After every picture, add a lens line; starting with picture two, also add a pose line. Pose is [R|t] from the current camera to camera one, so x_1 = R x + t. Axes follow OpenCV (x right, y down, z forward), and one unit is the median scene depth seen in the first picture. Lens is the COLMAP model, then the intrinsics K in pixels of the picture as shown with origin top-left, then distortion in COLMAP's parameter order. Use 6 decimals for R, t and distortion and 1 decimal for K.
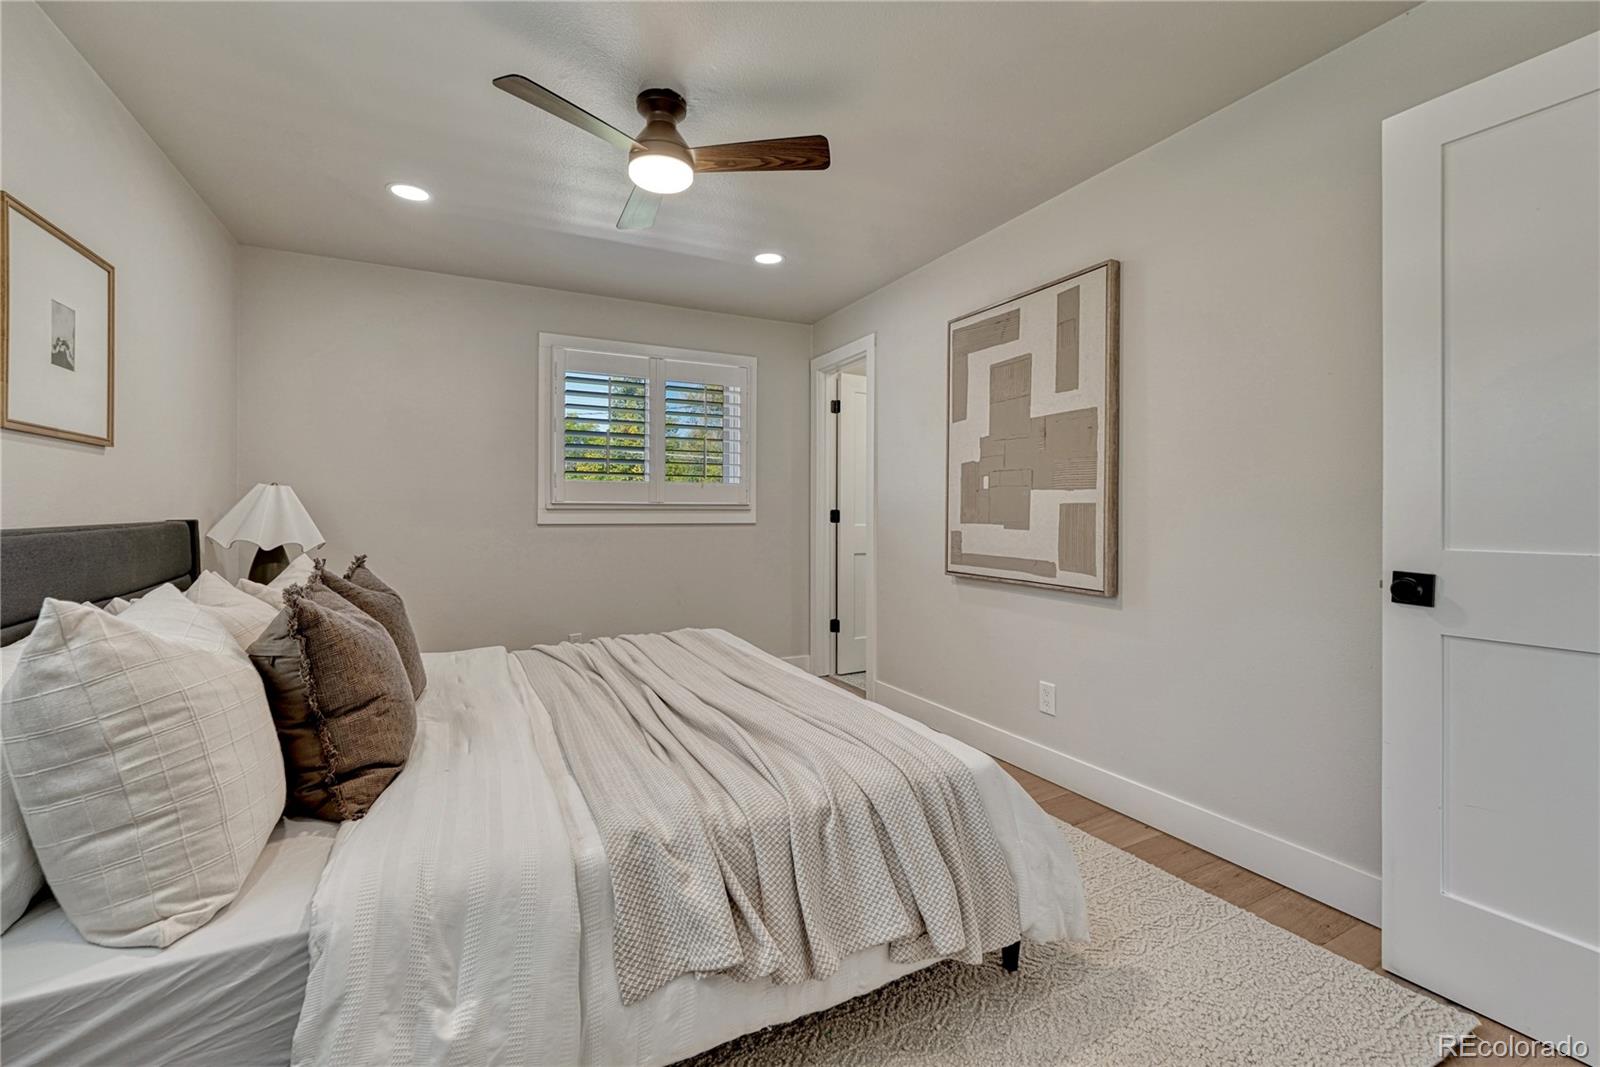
lens RADIAL K [[665.2, 0, 796.3], [0, 665.2, 512.0], [0, 0, 1]] dist [-0.015514, 0.001262]
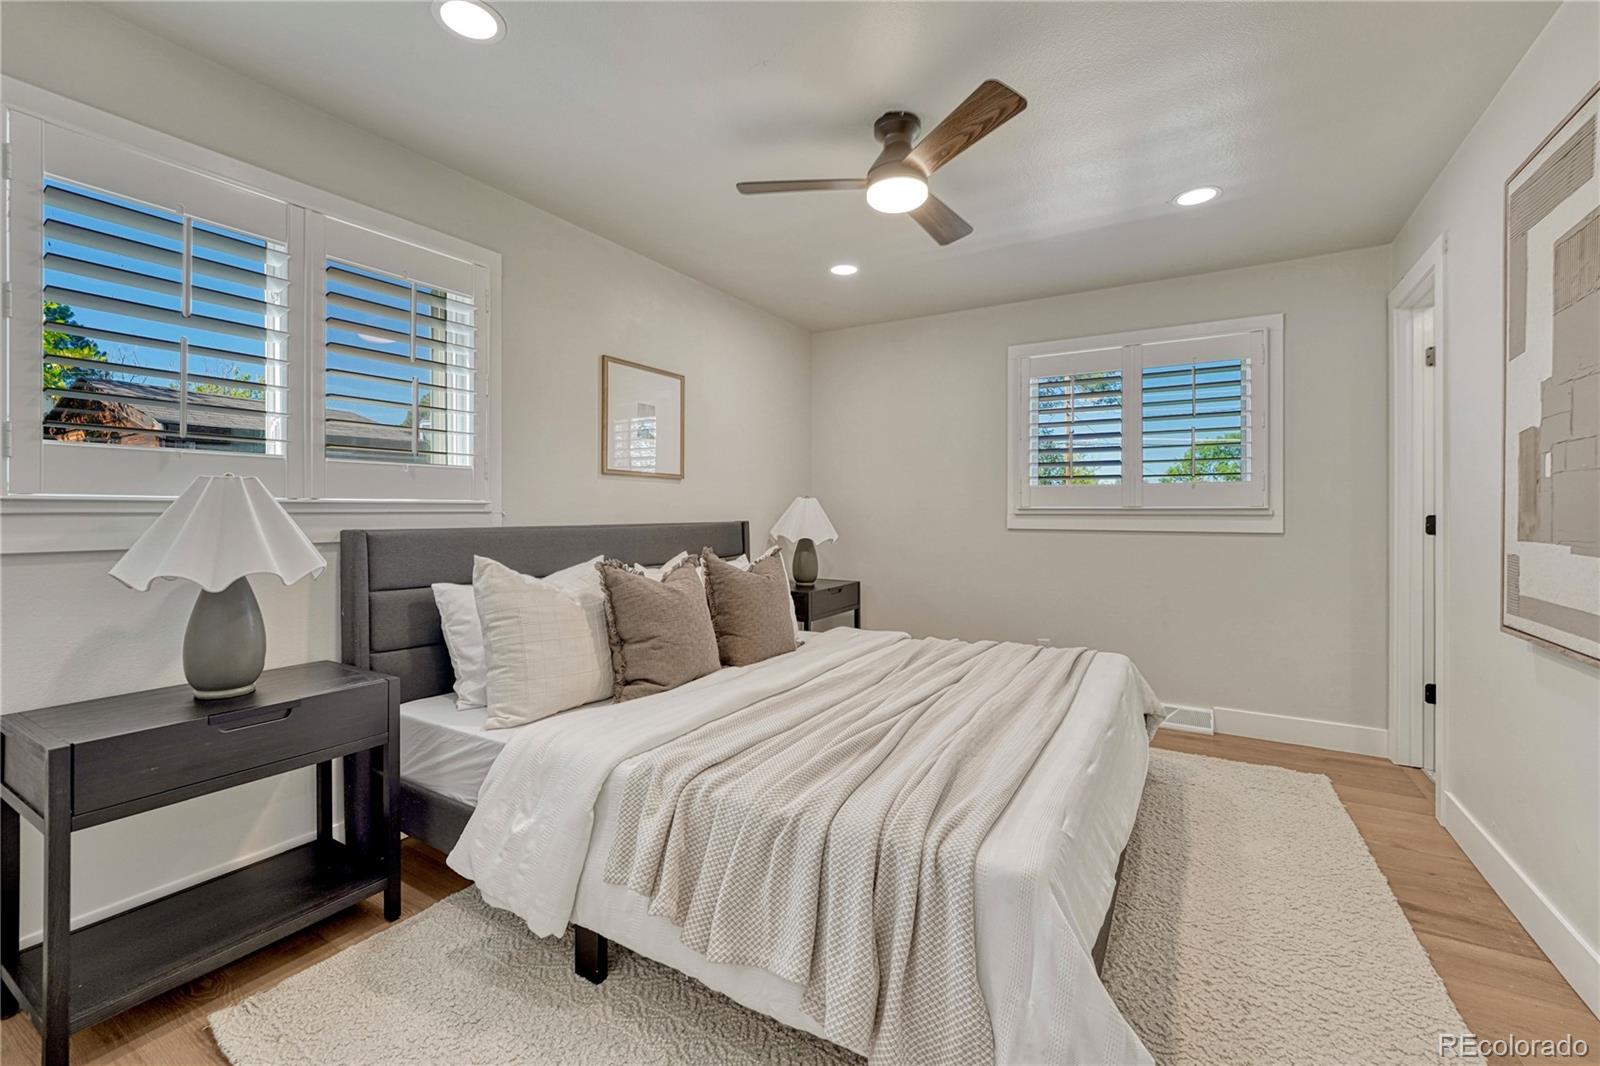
lens RADIAL K [[665.2, 0, 838.6], [0, 665.2, 512.3], [0, 0, 1]] dist [-0.015514, 0.001262]
pose [[0.542369, -0.002108, -0.840138, 0.455010], [-0.002962, 0.999986, -0.004421, -0.002840], [0.840135, 0.004887, 0.542355, 0.263135]]
